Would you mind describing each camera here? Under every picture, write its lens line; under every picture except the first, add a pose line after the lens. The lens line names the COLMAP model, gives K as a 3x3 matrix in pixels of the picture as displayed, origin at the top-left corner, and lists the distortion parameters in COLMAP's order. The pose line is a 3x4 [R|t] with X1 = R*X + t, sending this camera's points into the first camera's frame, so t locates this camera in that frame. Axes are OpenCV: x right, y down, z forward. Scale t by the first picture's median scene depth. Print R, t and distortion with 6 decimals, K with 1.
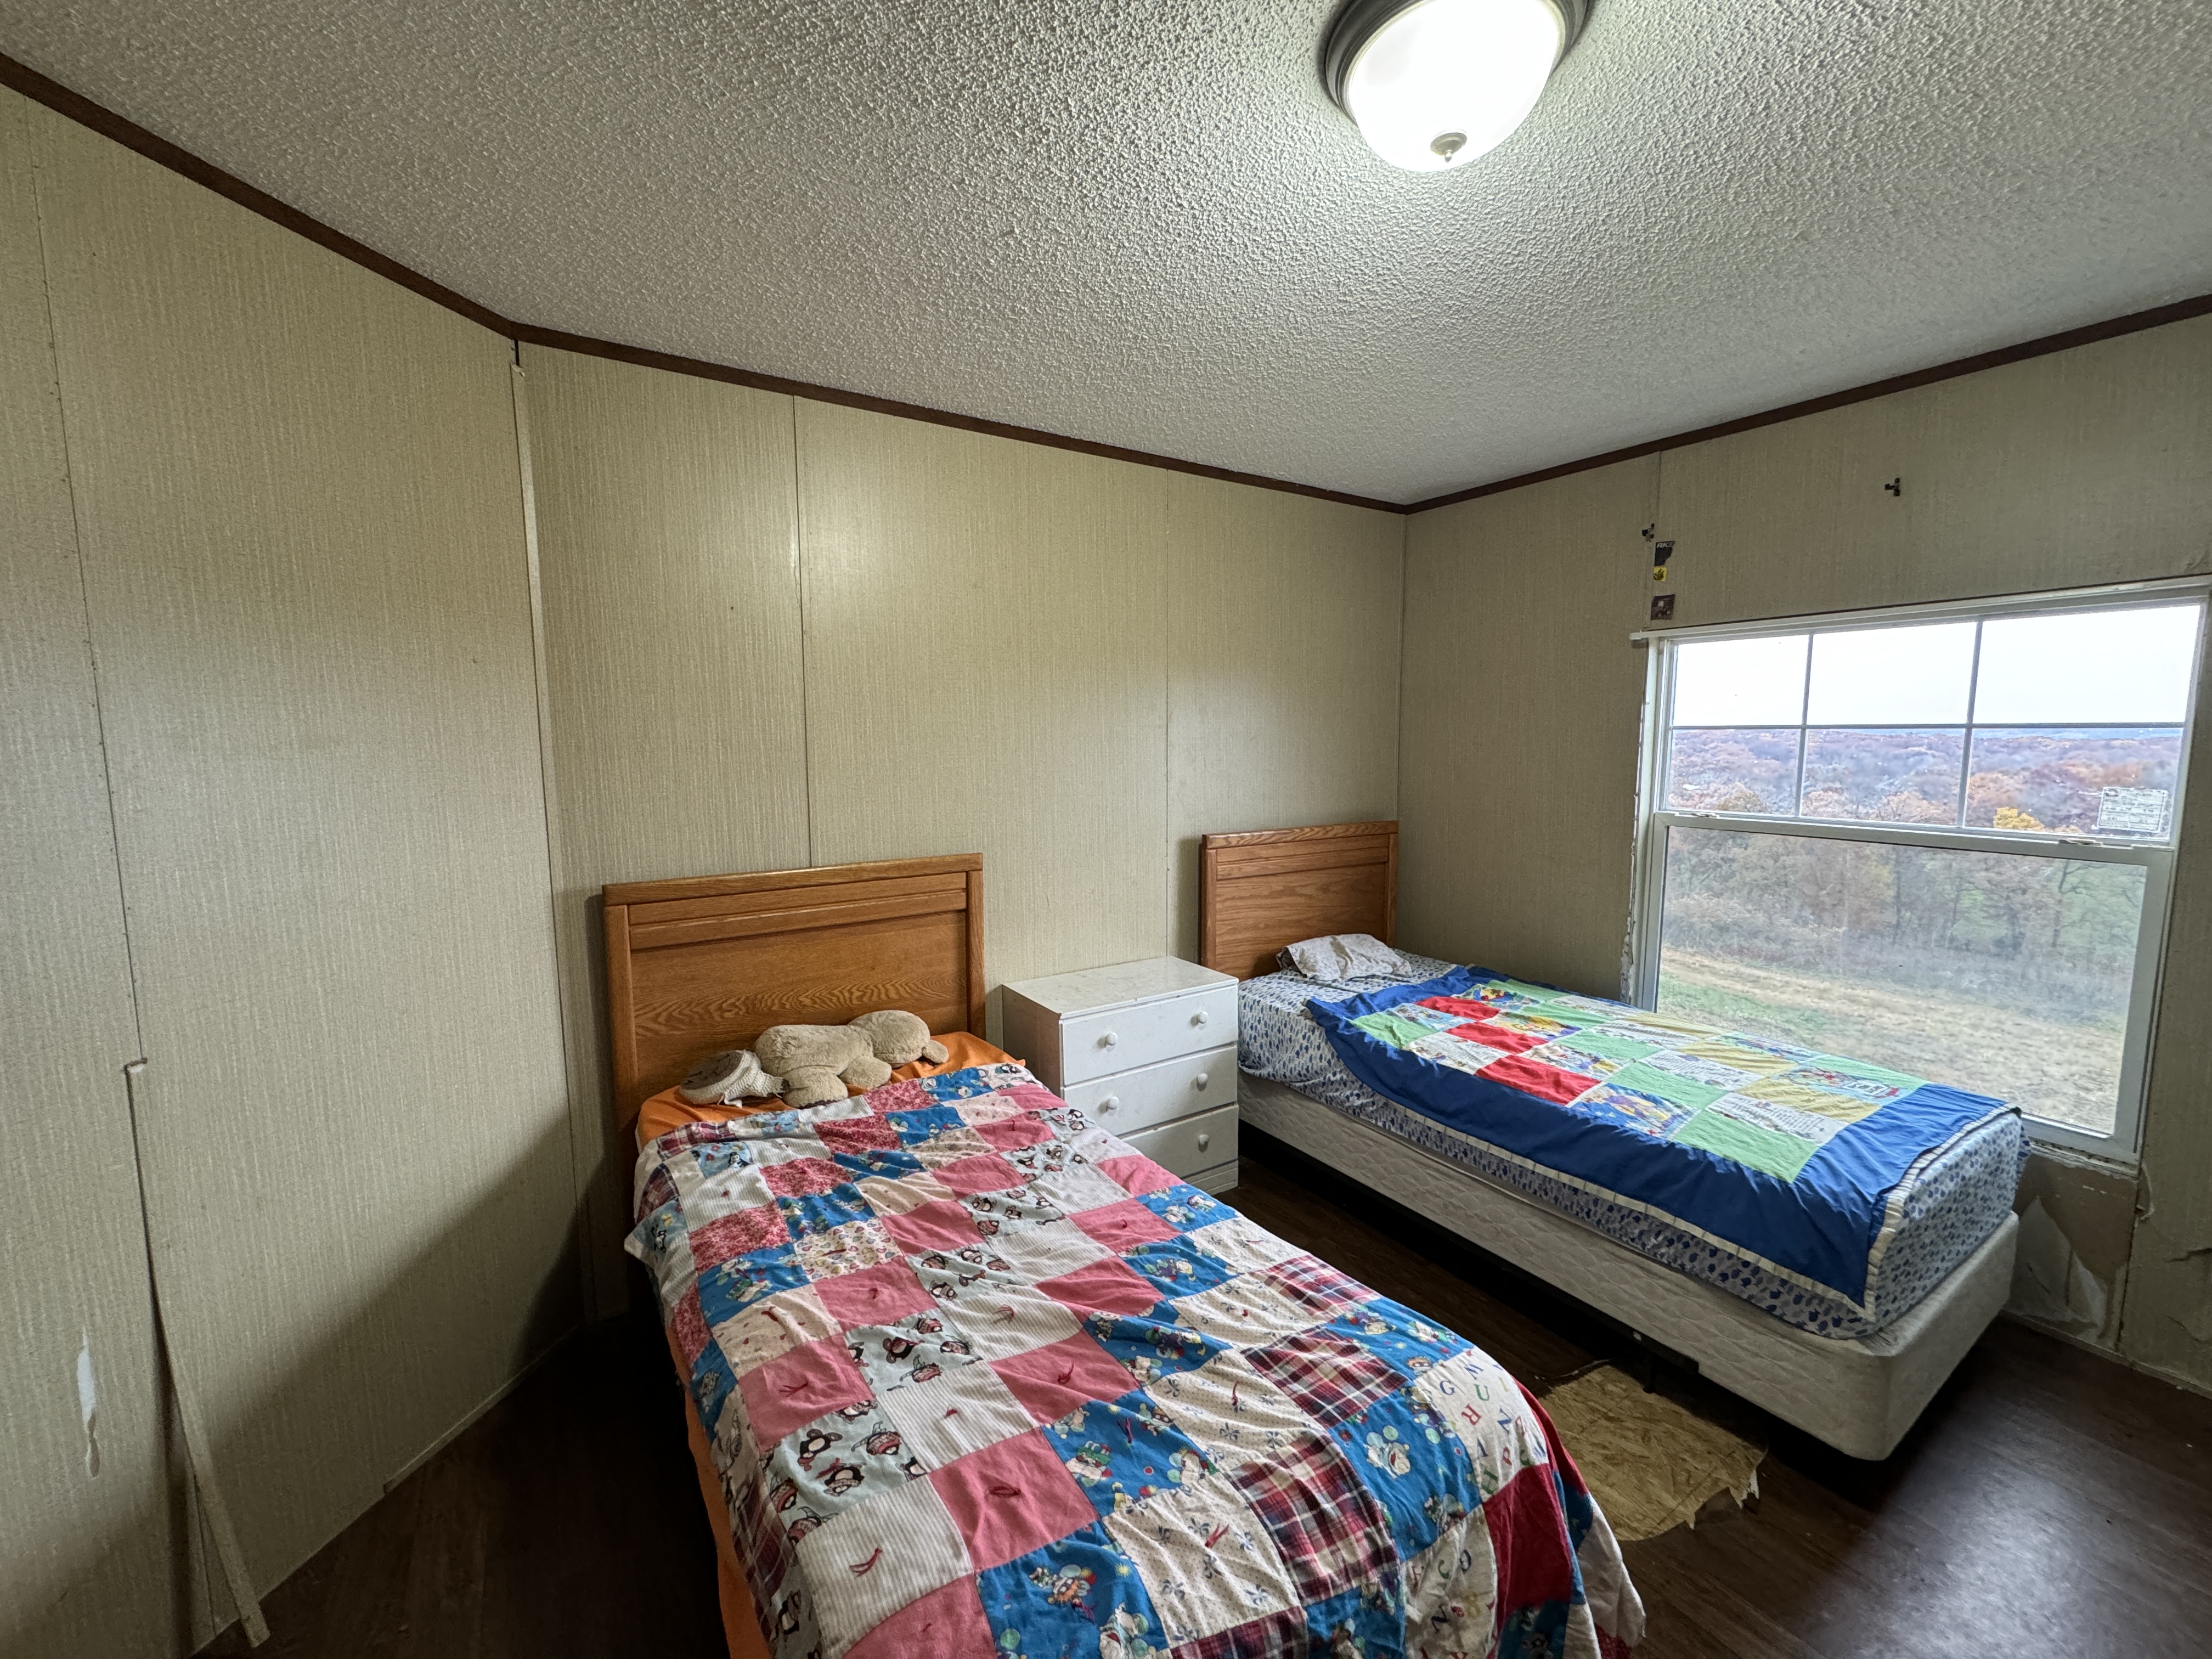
lens RADIAL K [[888.2, 0, 1105.8], [0, 888.2, 831.2], [0, 0, 1]] dist [-0.000447, -0.000017]
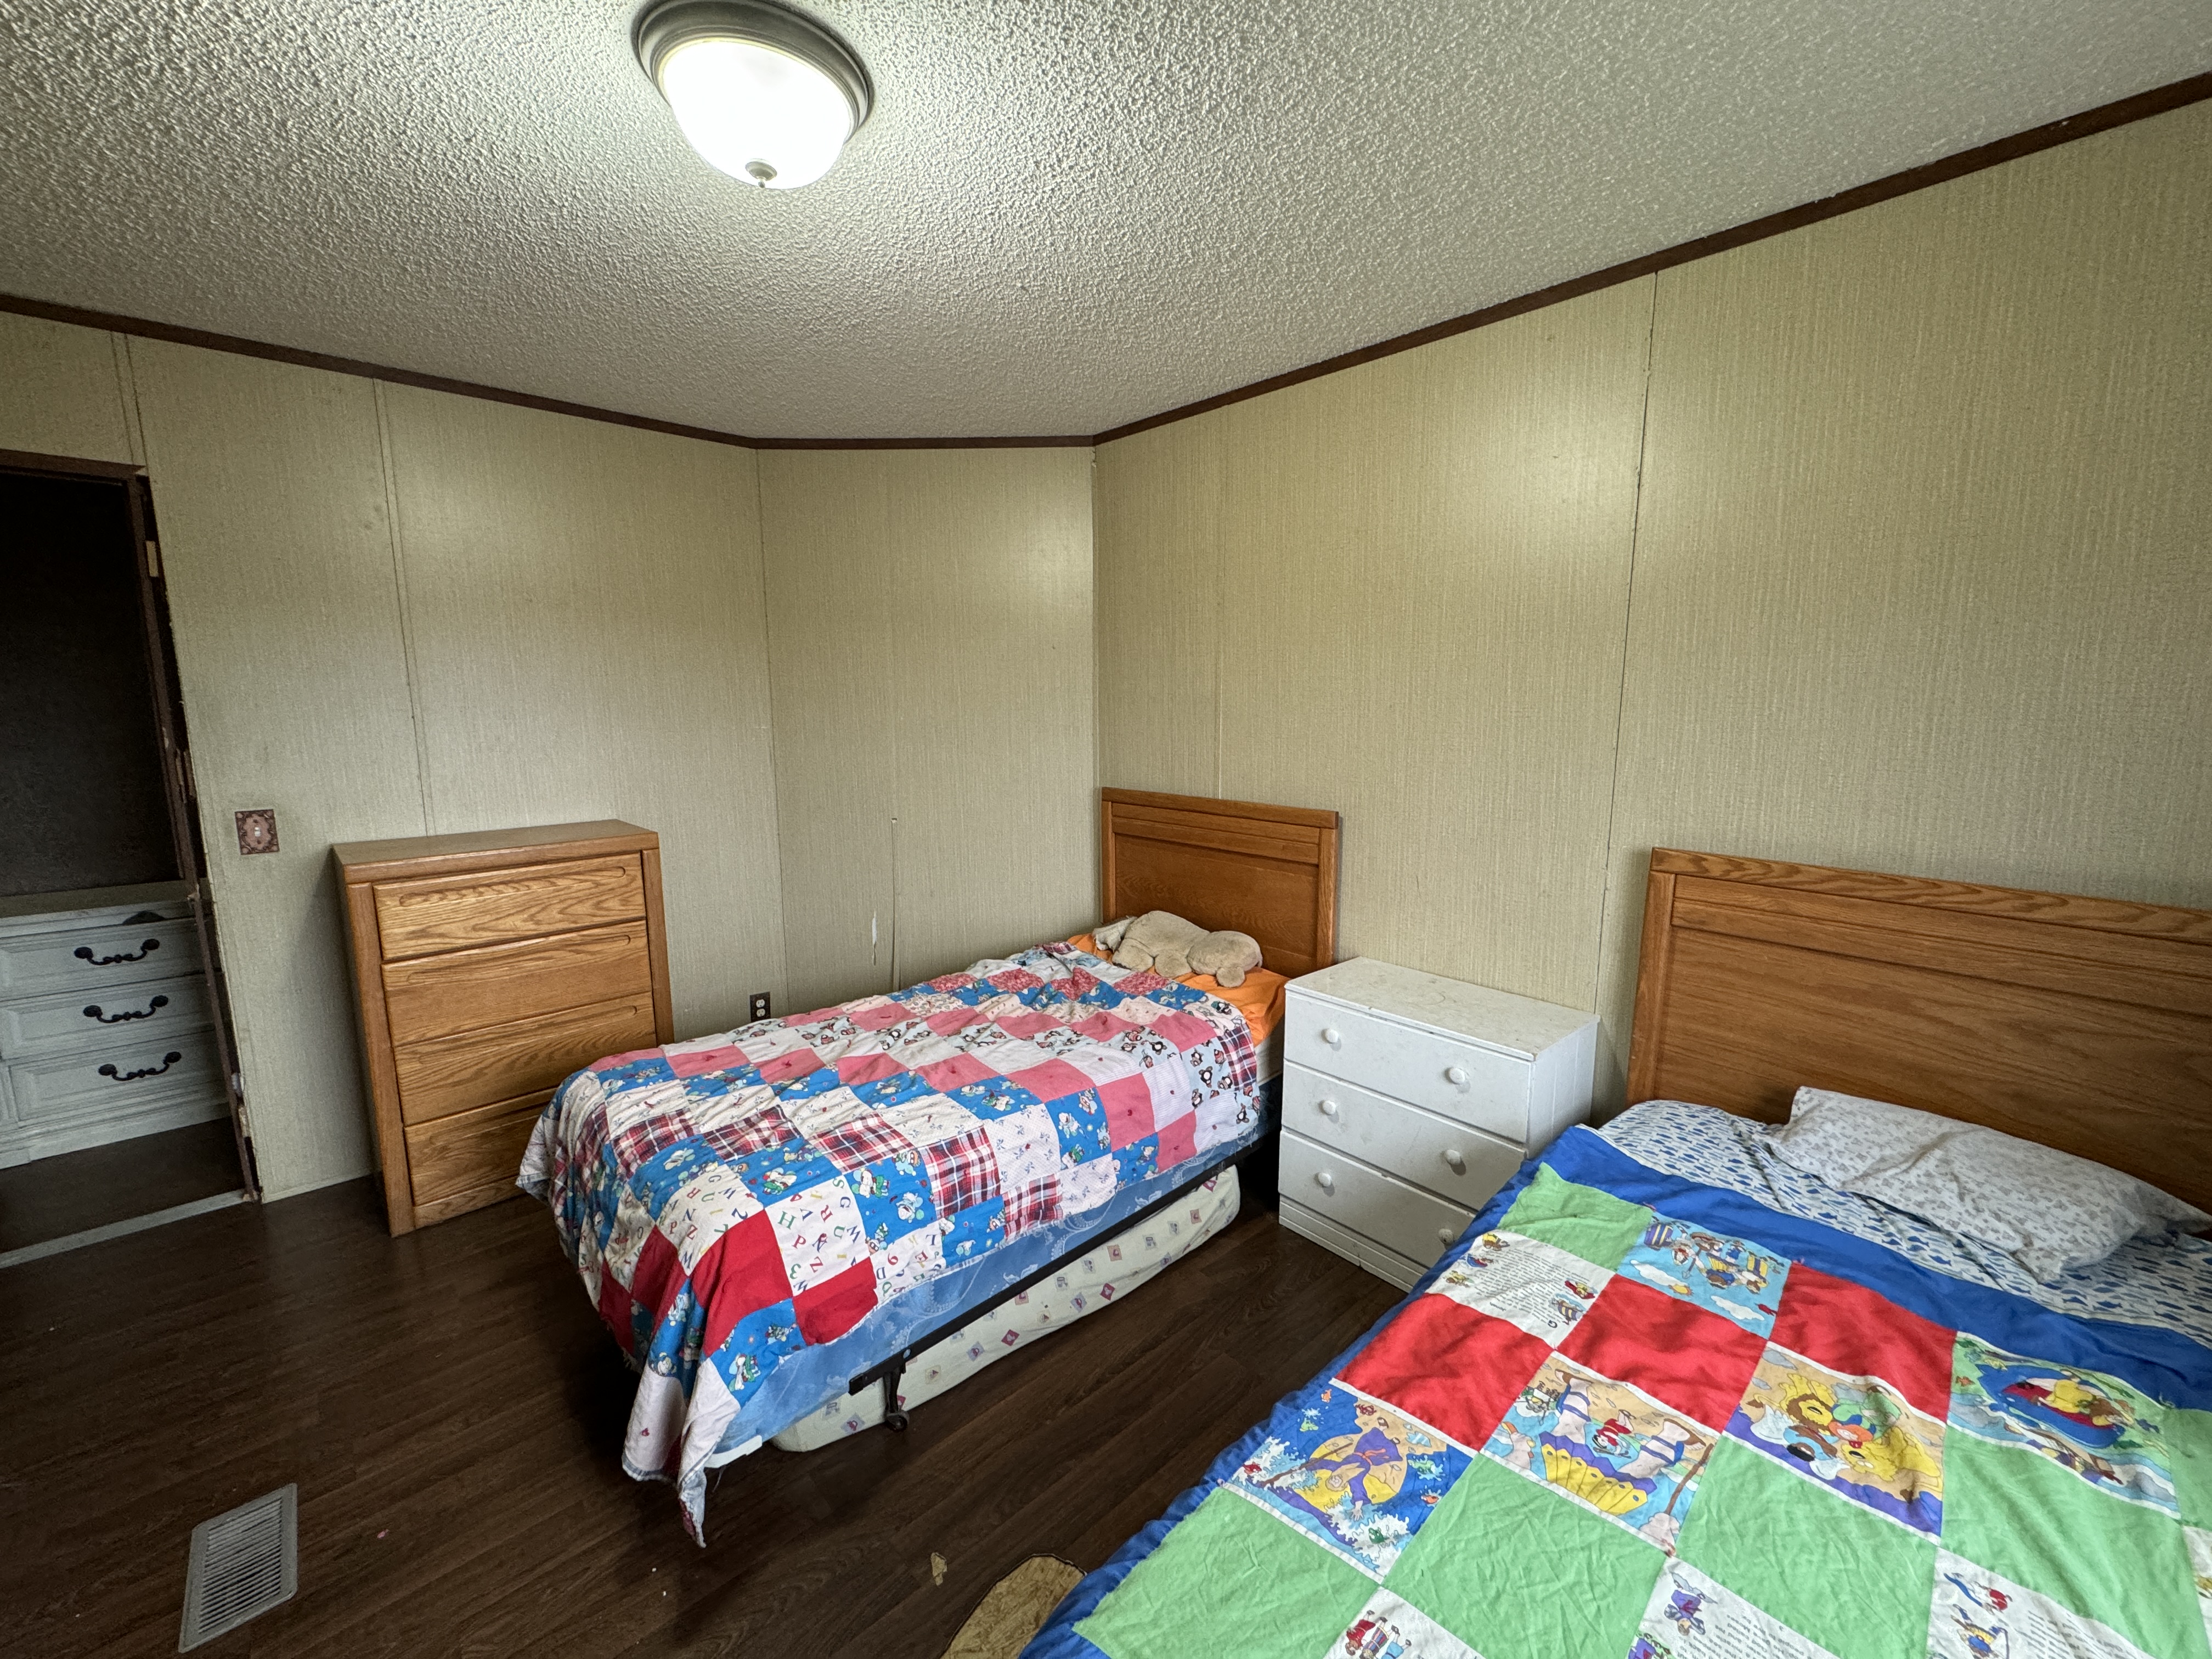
lens RADIAL K [[888.2, 0, 1105.8], [0, 888.2, 831.2], [0, 0, 1]] dist [-0.000447, -0.000017]
pose [[0.160543, 0.155737, -0.974665, 0.955828], [-0.103863, 0.984657, 0.140225, -0.080612], [0.981549, 0.078720, 0.174255, 0.728748]]
